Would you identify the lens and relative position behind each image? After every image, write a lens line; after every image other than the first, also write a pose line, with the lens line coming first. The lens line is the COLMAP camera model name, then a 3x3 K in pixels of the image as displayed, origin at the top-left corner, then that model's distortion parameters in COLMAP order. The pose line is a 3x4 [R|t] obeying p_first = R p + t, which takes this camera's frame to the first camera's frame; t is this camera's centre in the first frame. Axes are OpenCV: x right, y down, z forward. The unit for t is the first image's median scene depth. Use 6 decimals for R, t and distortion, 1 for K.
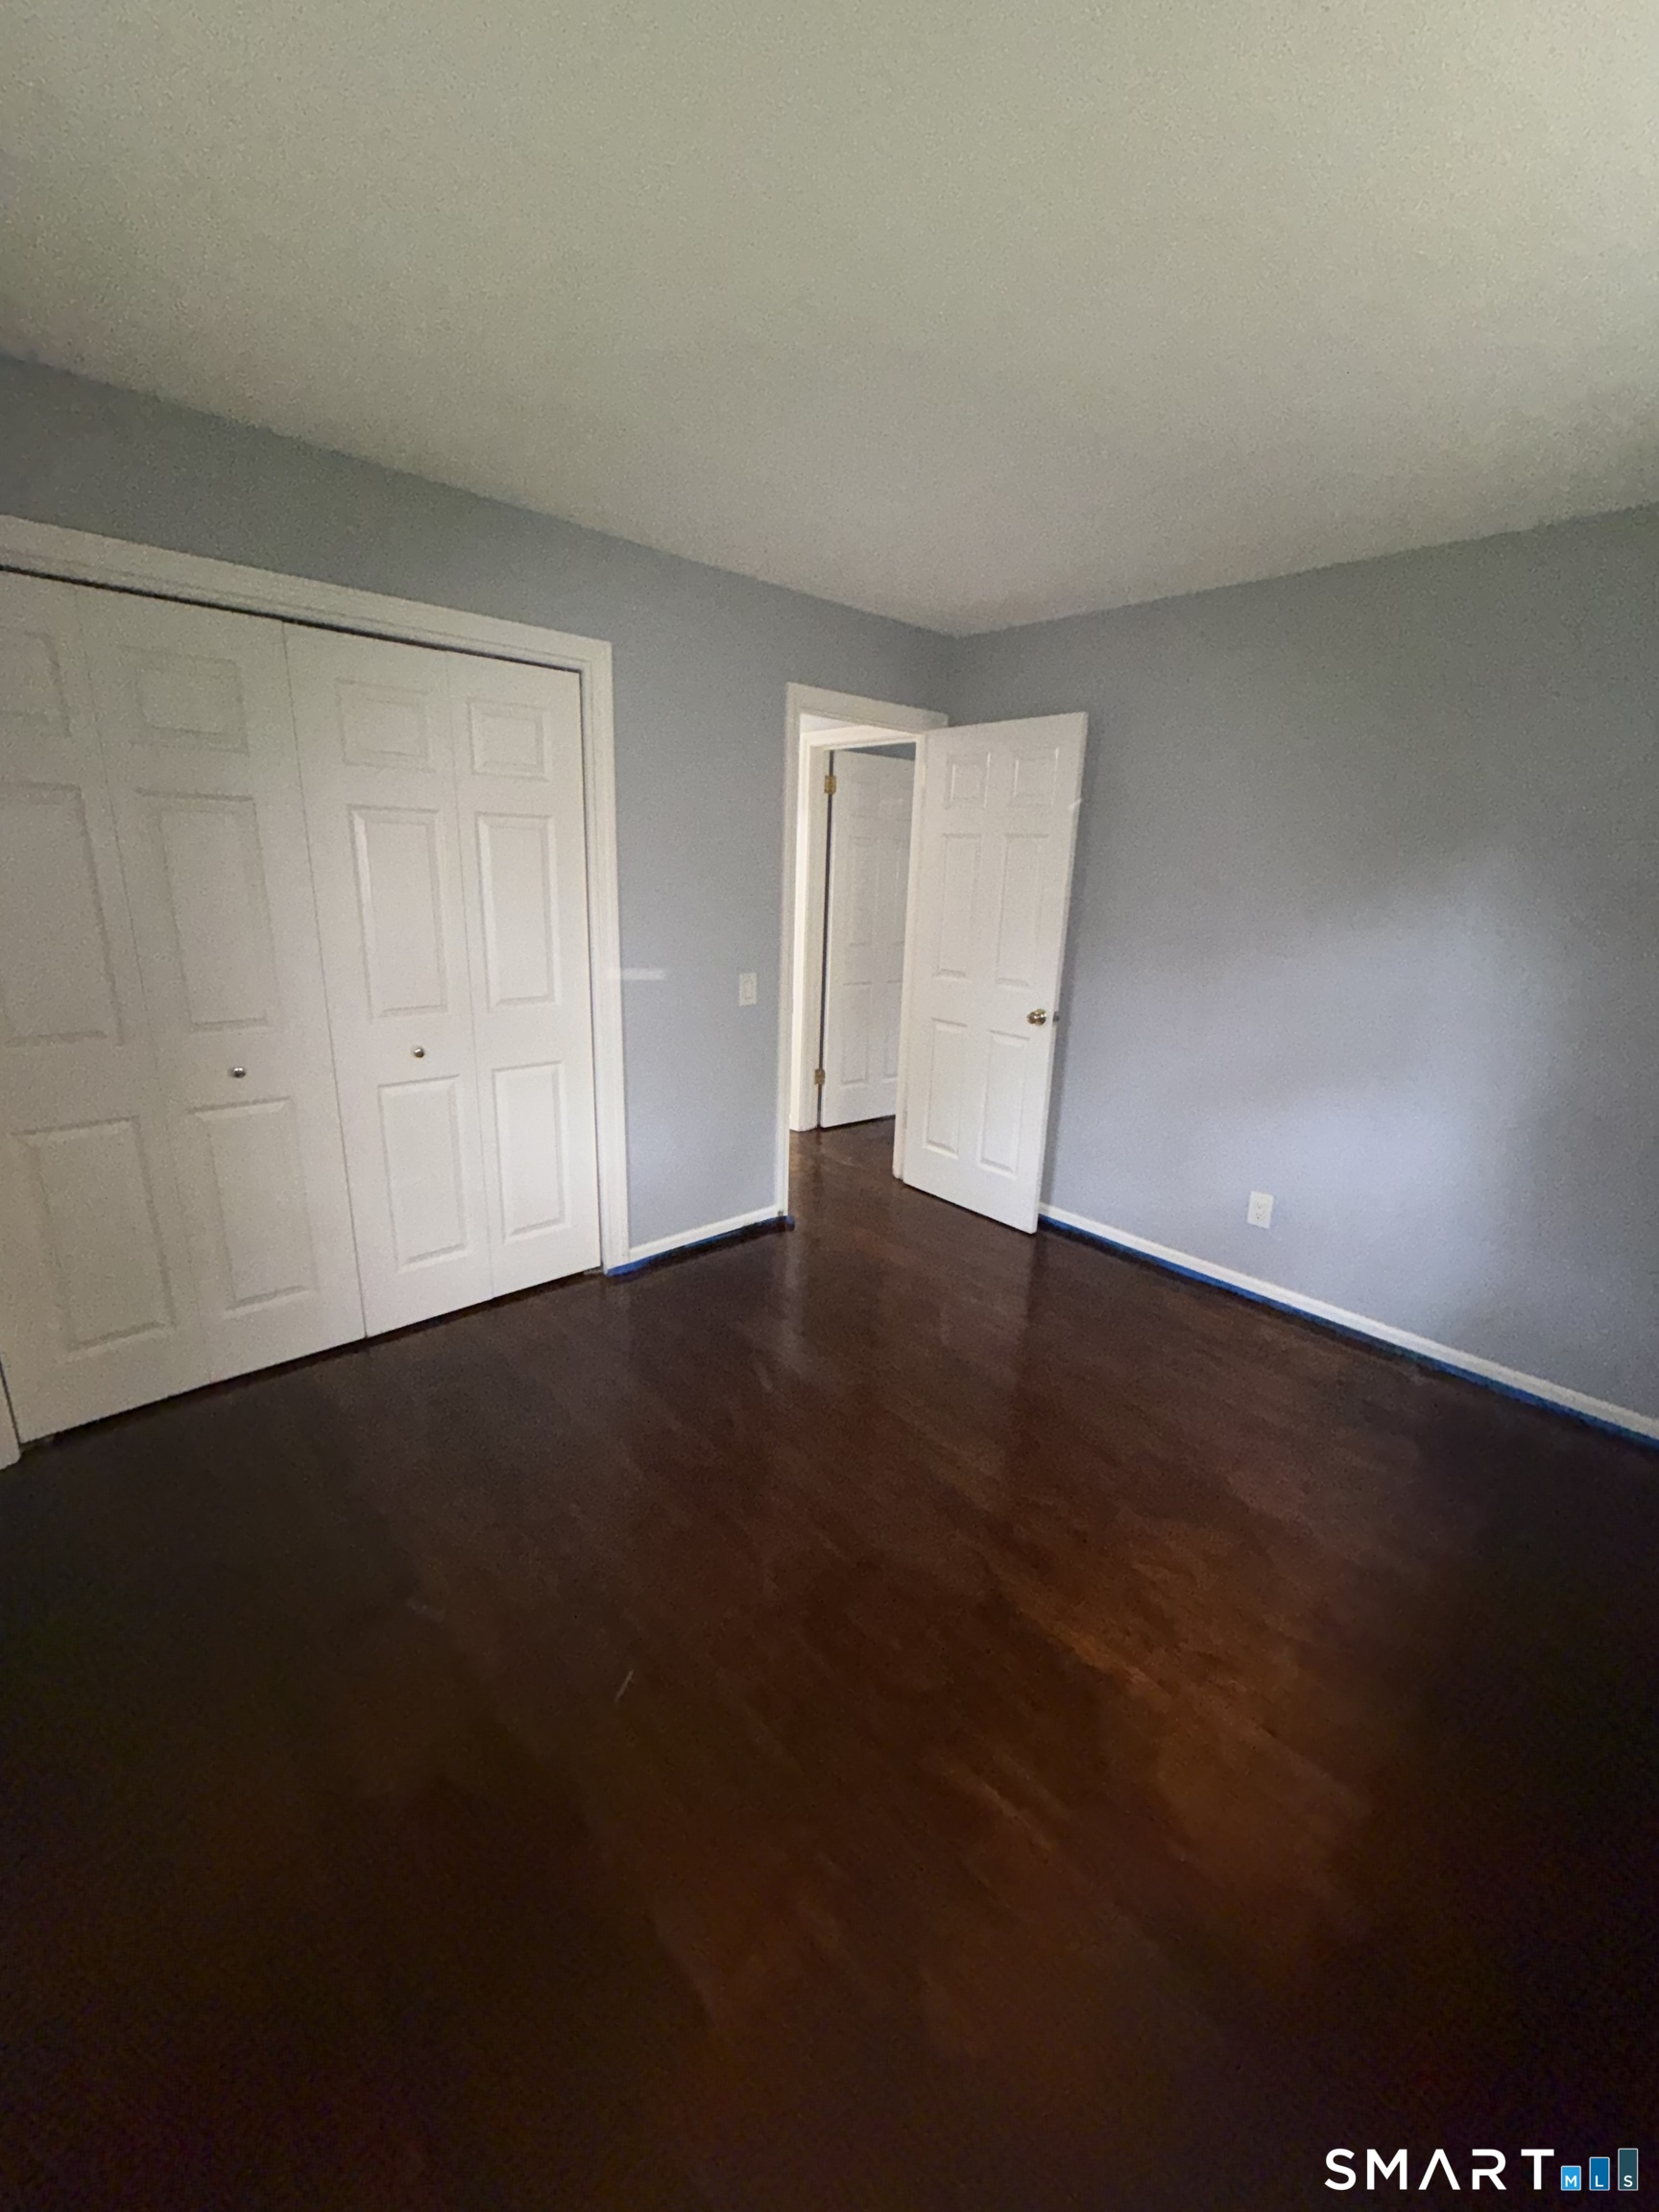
lens RADIAL K [[878.8, 0, 823.9], [0, 878.8, 1101.5], [0, 0, 1]] dist [0.002581, -0.000035]
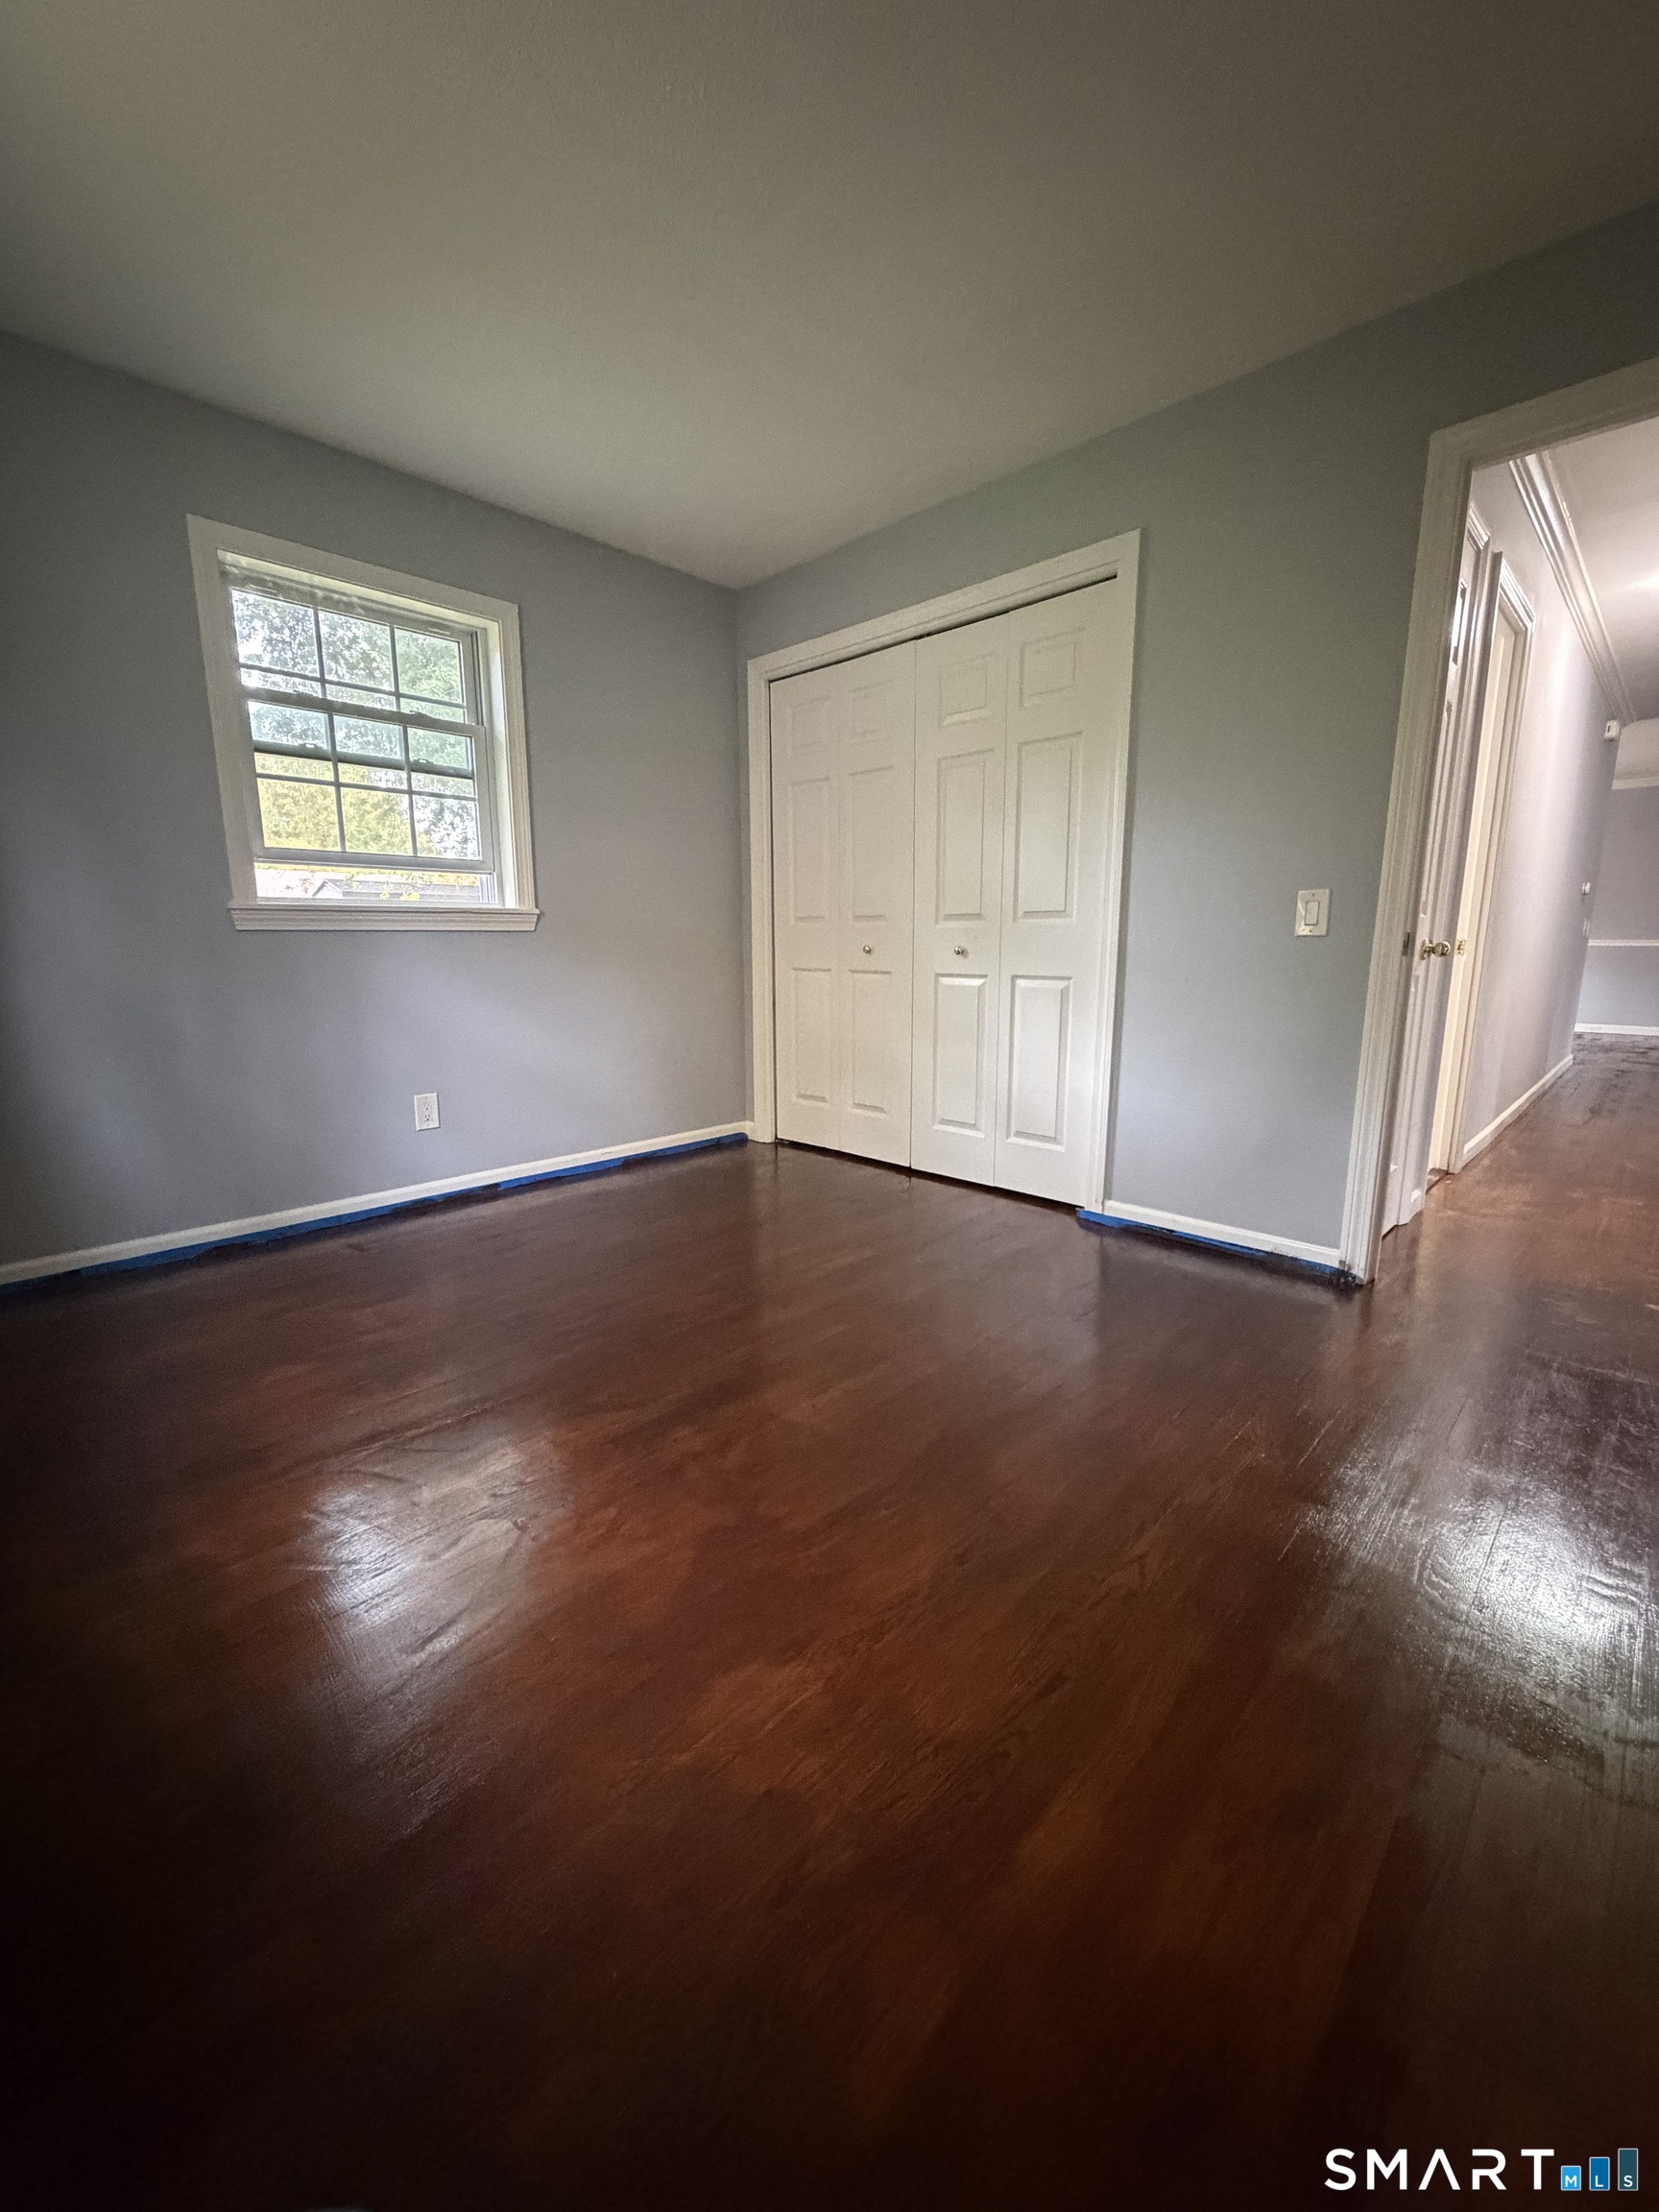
lens RADIAL K [[878.8, 0, 823.9], [0, 878.8, 1101.5], [0, 0, 1]] dist [0.002581, -0.000035]
pose [[0.046899, 0.149683, -0.987621, 0.756043], [-0.254968, 0.957752, 0.133049, 0.030066], [0.965812, 0.245571, 0.083082, 0.733925]]
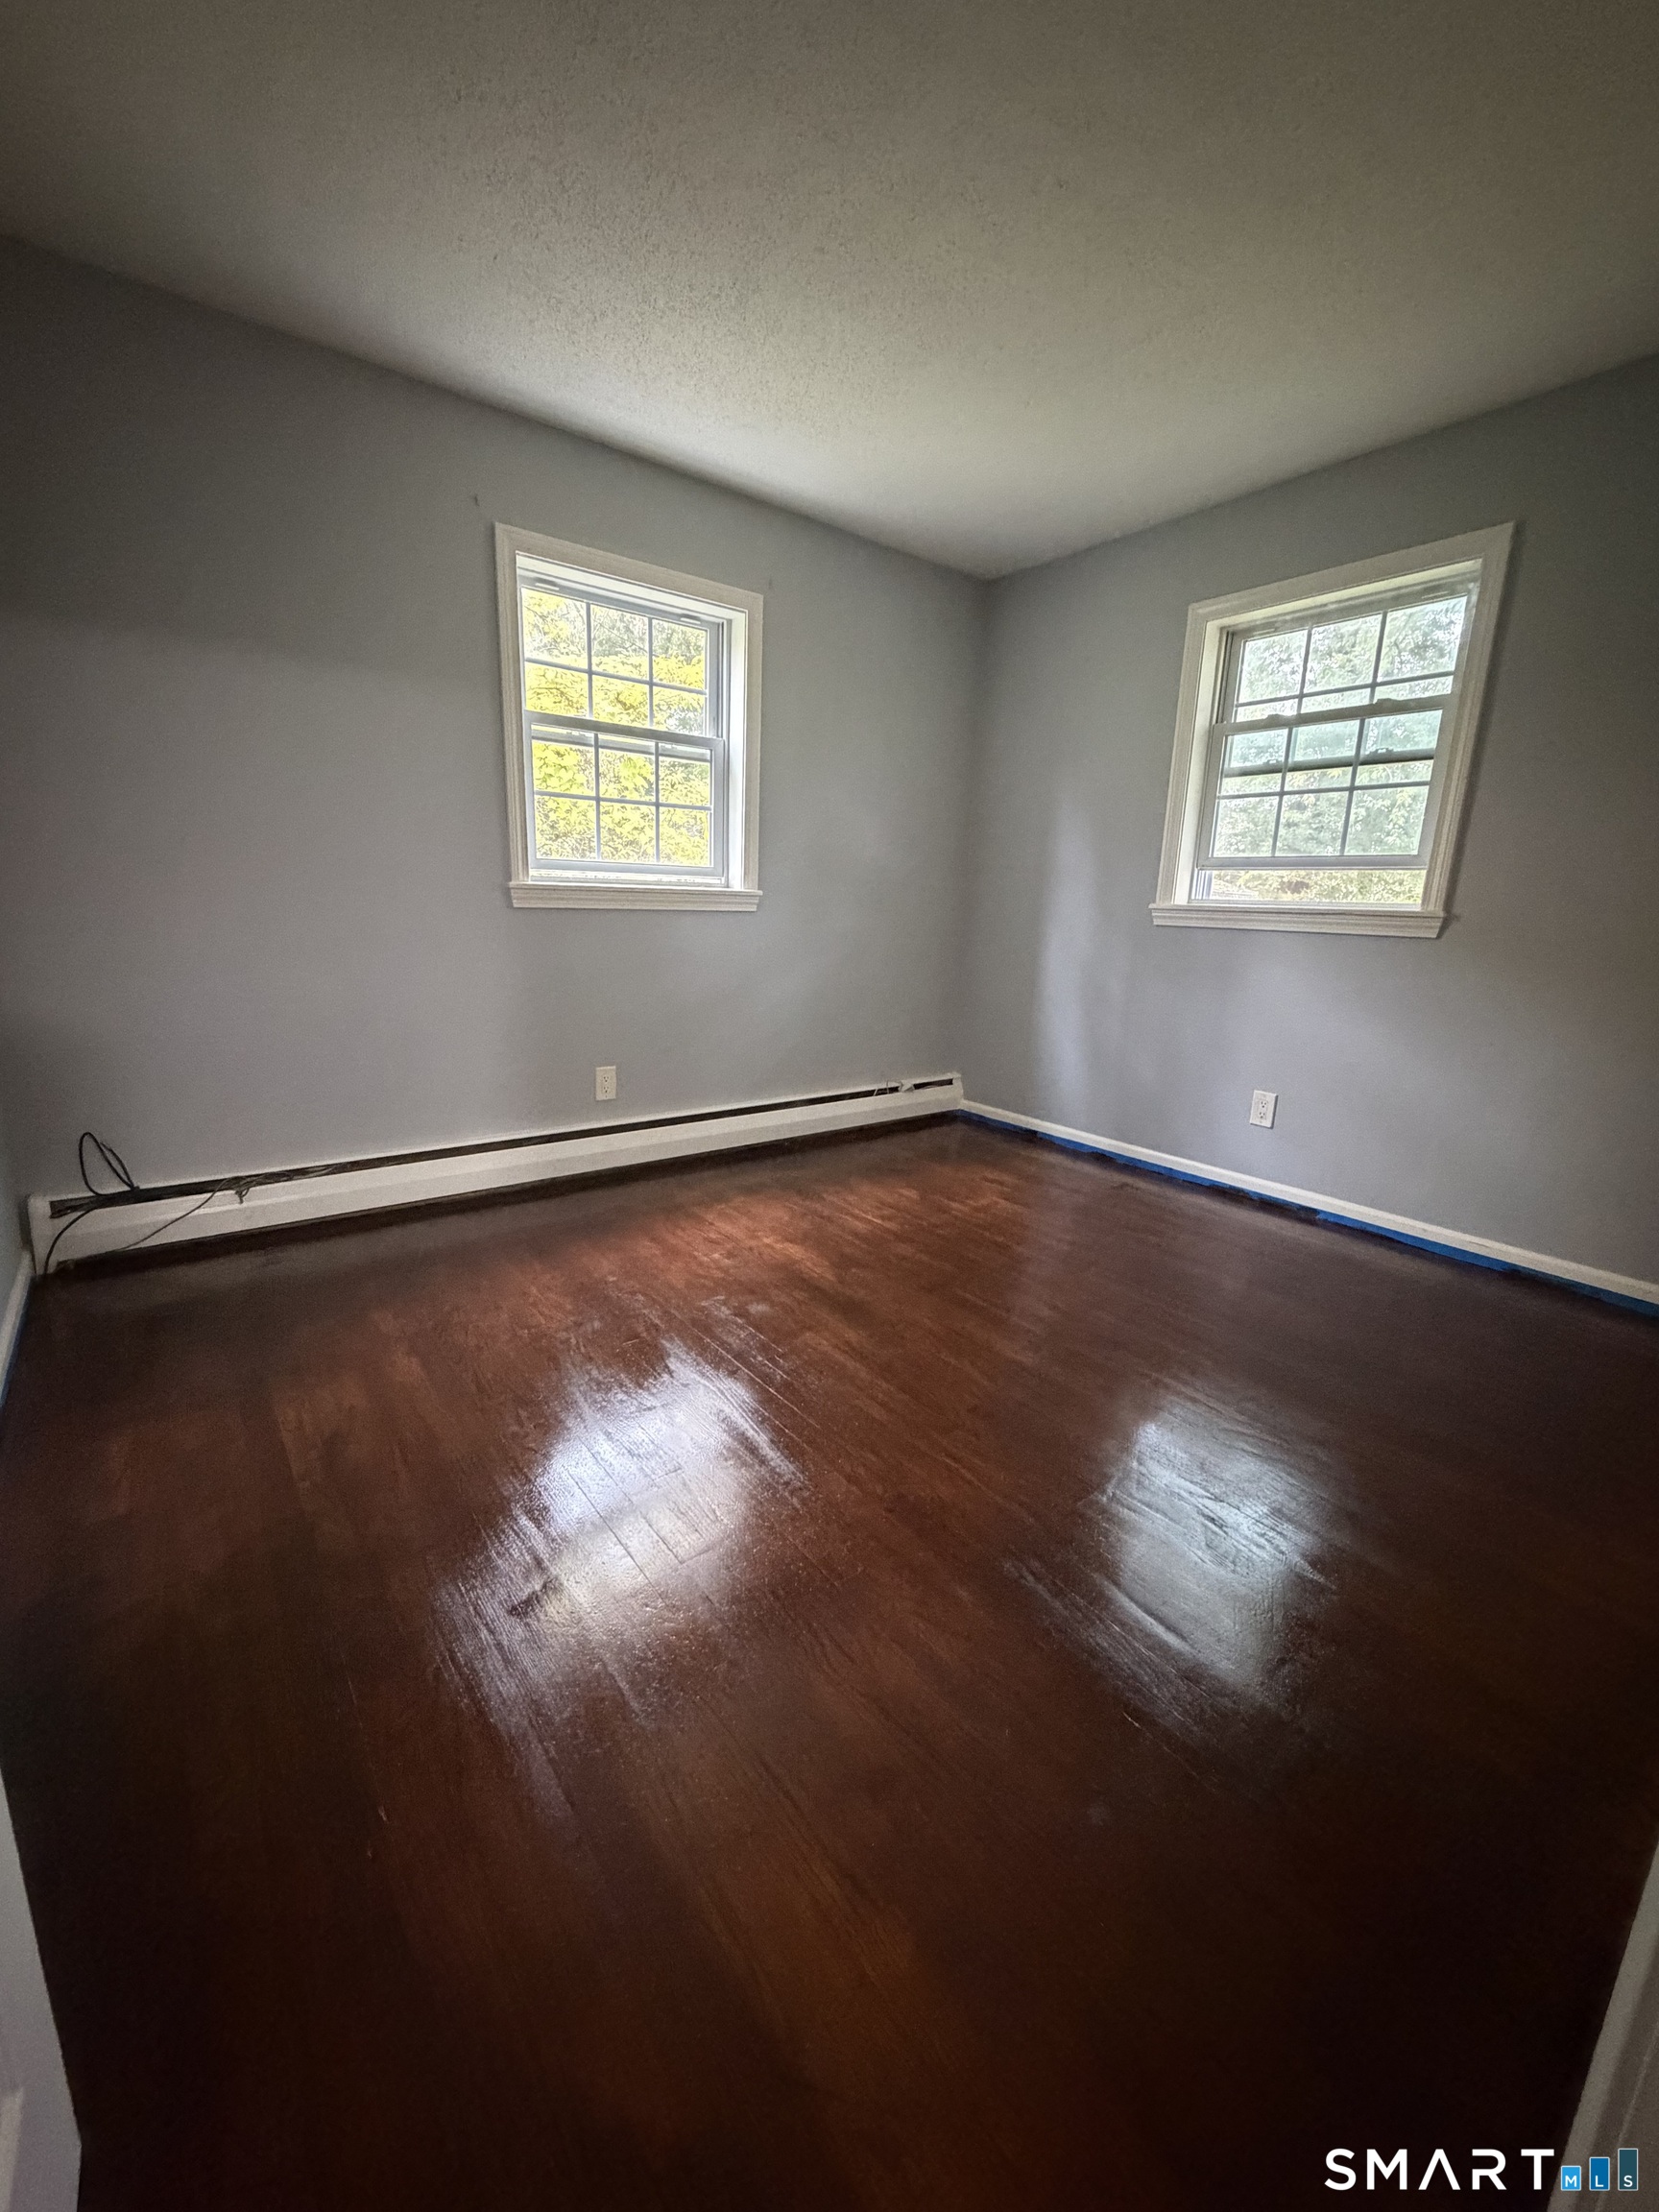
lens RADIAL K [[878.8, 0, 823.9], [0, 878.8, 1101.5], [0, 0, 1]] dist [0.002581, -0.000035]
pose [[-0.993784, -0.083950, 0.073108, 0.098802], [-0.039874, 0.881599, 0.470311, -0.205147], [-0.103935, 0.464473, -0.879467, 1.409192]]
